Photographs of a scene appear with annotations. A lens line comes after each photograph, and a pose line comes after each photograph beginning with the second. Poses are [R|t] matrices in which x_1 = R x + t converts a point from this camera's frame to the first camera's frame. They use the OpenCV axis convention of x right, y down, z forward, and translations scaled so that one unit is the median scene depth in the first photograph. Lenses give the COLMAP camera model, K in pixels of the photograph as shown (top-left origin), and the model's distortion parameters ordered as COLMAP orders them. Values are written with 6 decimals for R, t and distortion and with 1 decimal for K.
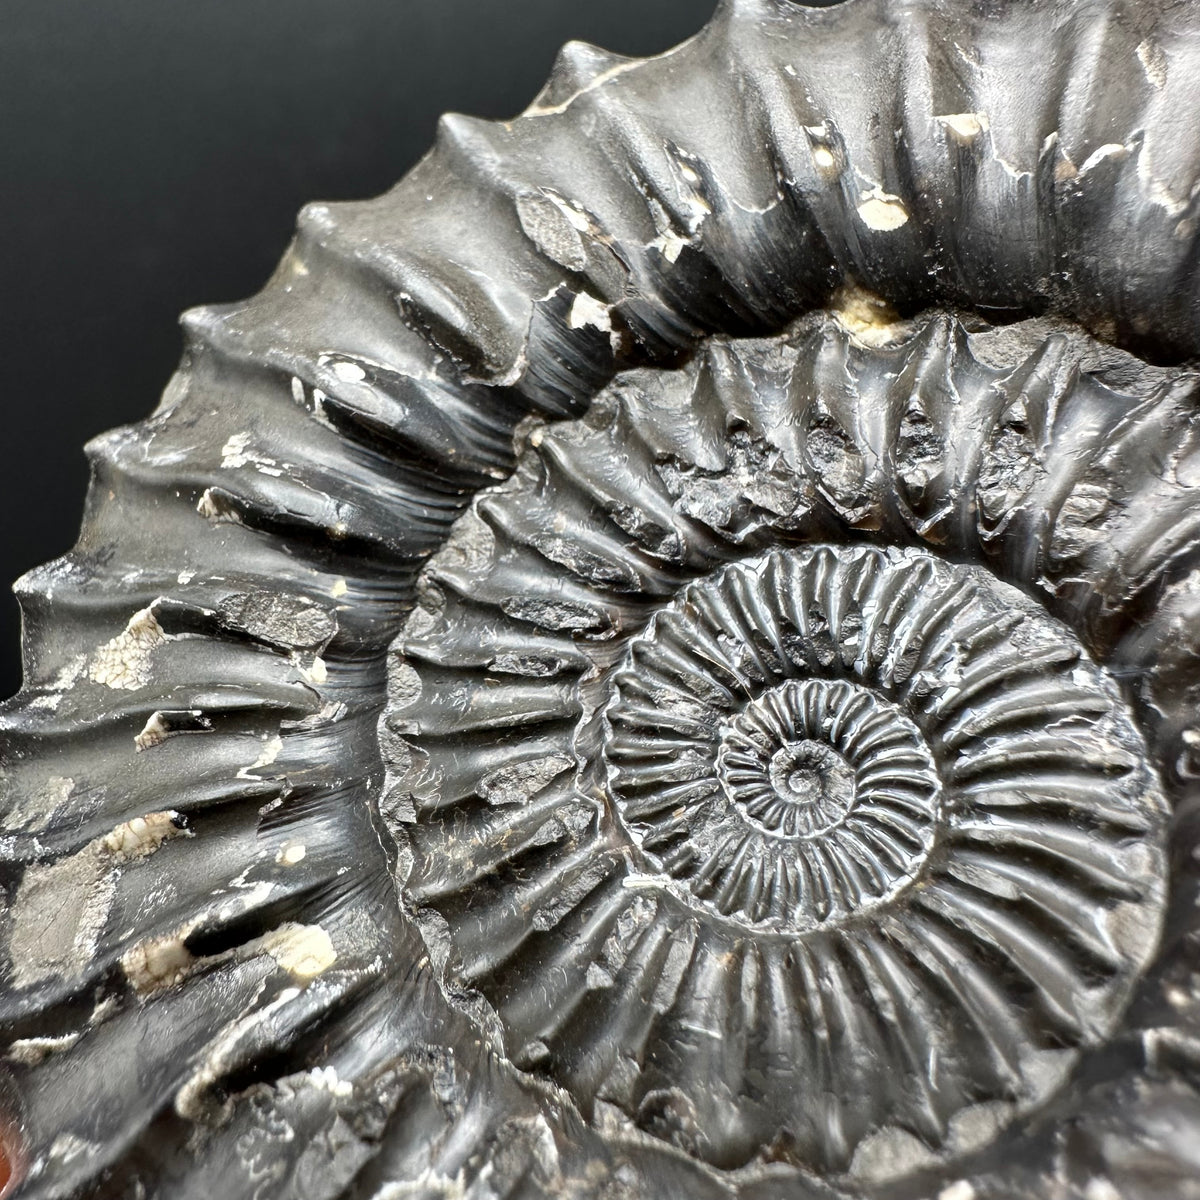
lens RADIAL K [[1145.9, 0, 464.6], [0, 1145.9, 536.6], [0, 0, 1]] dist [-0.022405, -0.006439]
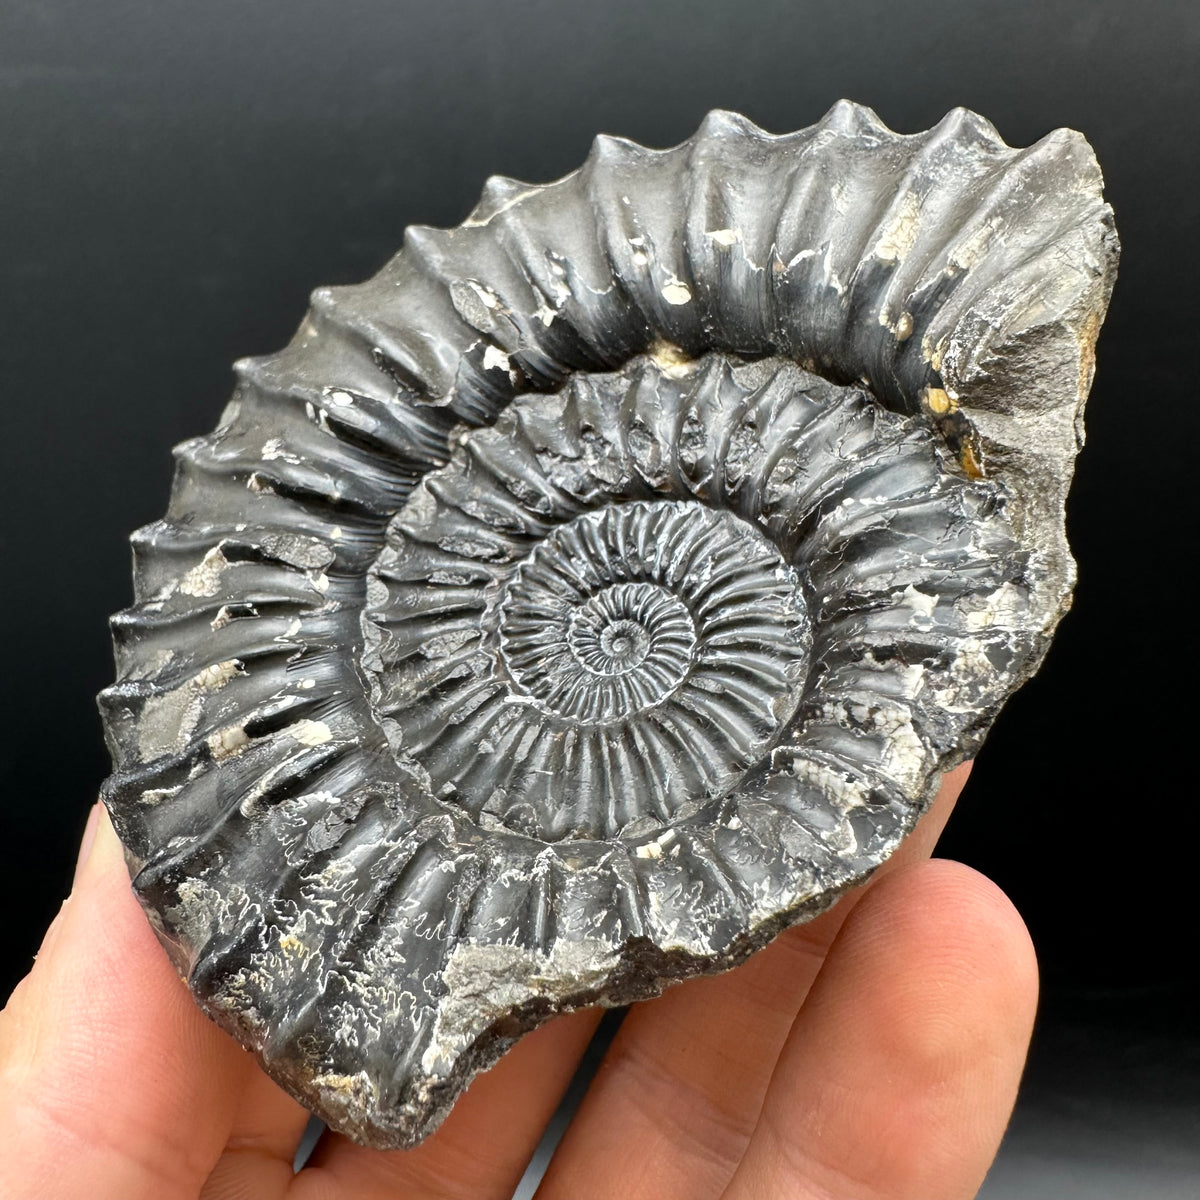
lens RADIAL K [[1145.9, 0, 464.6], [0, 1145.9, 536.6], [0, 0, 1]] dist [-0.022405, -0.006439]
pose [[0.999667, -0.012168, -0.022775, 0.110387], [0.011413, 0.999392, -0.032956, 0.109190], [0.023162, 0.032685, 0.999197, -0.618862]]
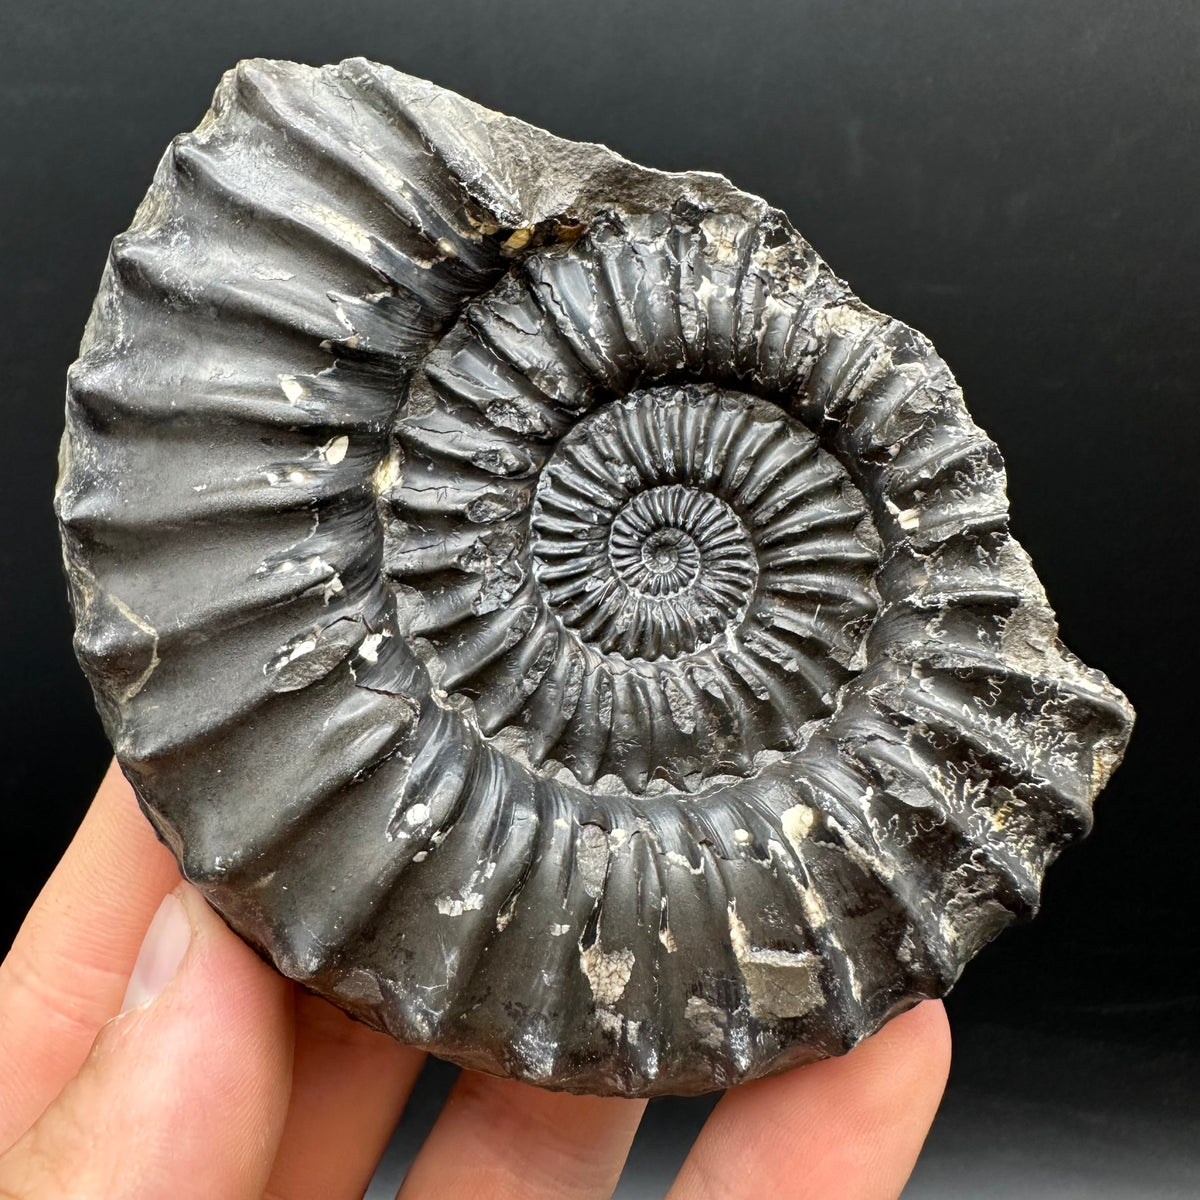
lens RADIAL K [[1145.9, 0, 464.6], [0, 1145.9, 536.6], [0, 0, 1]] dist [-0.022405, -0.006439]
pose [[-0.011455, -0.925789, 0.377868, -0.344143], [0.872163, 0.175582, 0.456620, -0.865104], [-0.489081, 0.334793, 0.805428, -0.301334]]
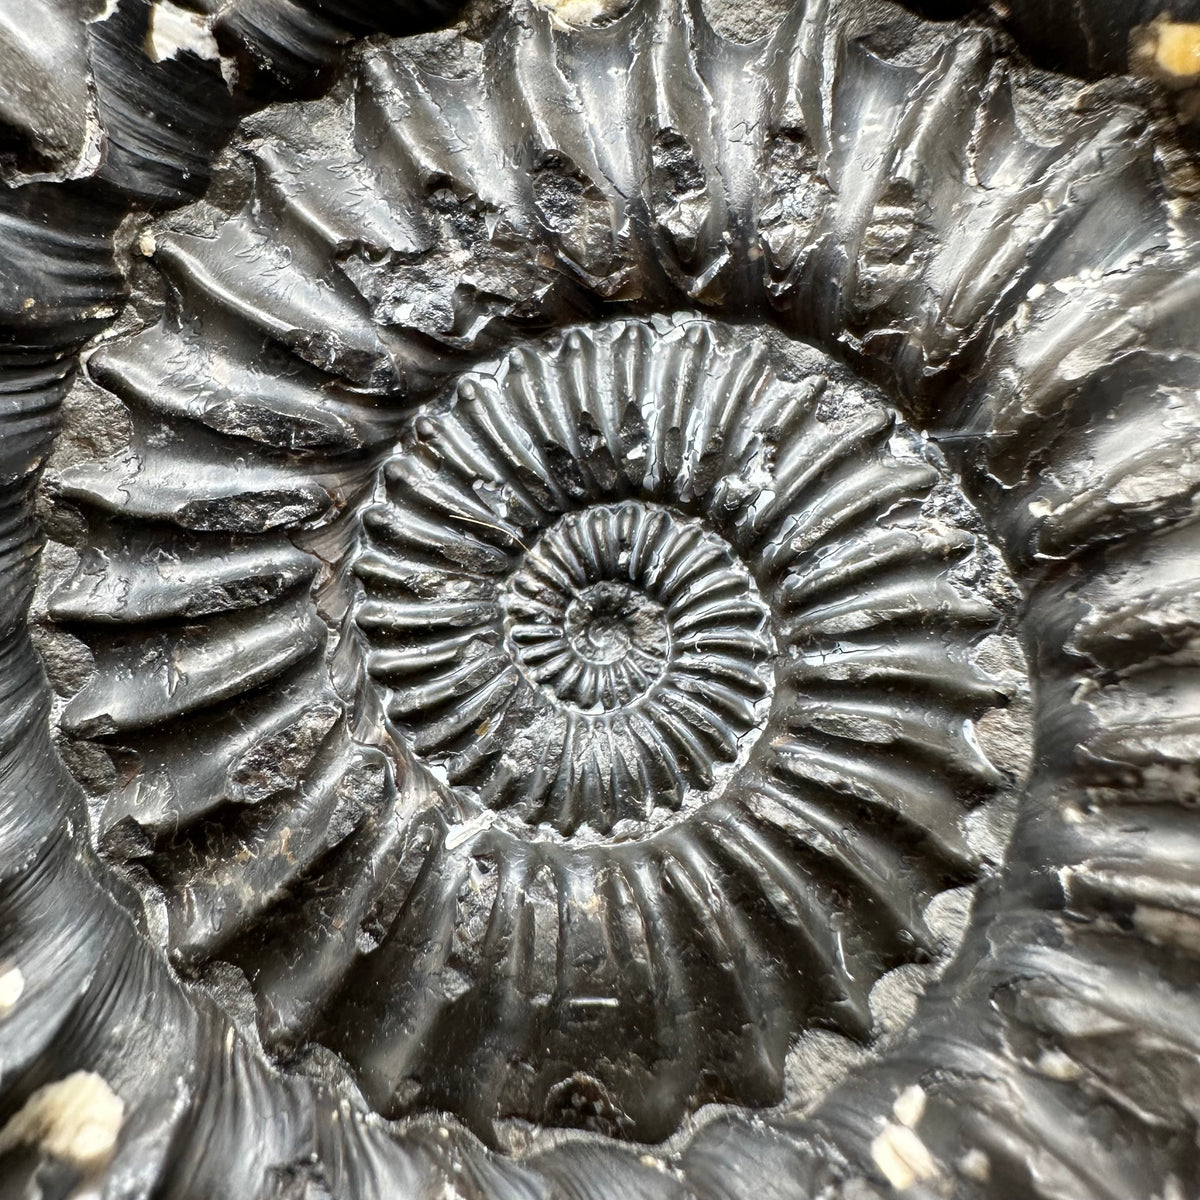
lens RADIAL K [[1145.9, 0, 464.6], [0, 1145.9, 536.6], [0, 0, 1]] dist [-0.022405, -0.006439]
pose [[0.902153, -0.290403, 0.319039, -0.035846], [0.161070, 0.912768, 0.375381, -0.168896], [-0.400220, -0.287264, 0.870232, 0.337139]]
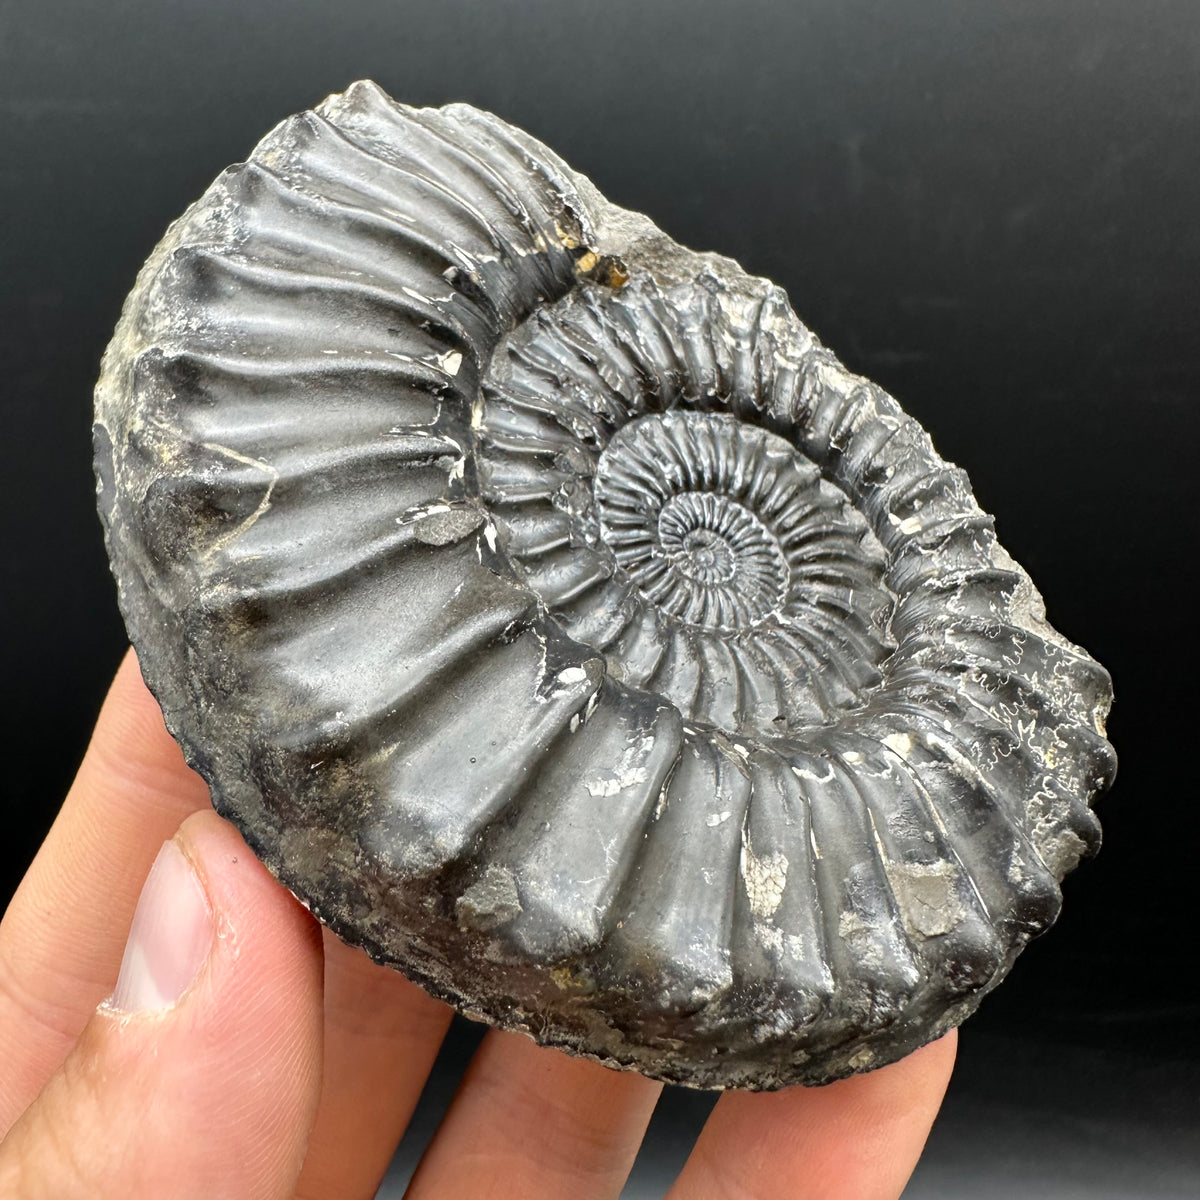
lens RADIAL K [[1145.9, 0, 464.6], [0, 1145.9, 536.6], [0, 0, 1]] dist [-0.022405, -0.006439]
pose [[-0.154386, -0.662196, 0.733254, -0.991343], [0.626982, 0.507907, 0.590698, -1.138708], [-0.763582, 0.550933, 0.336772, 0.627052]]
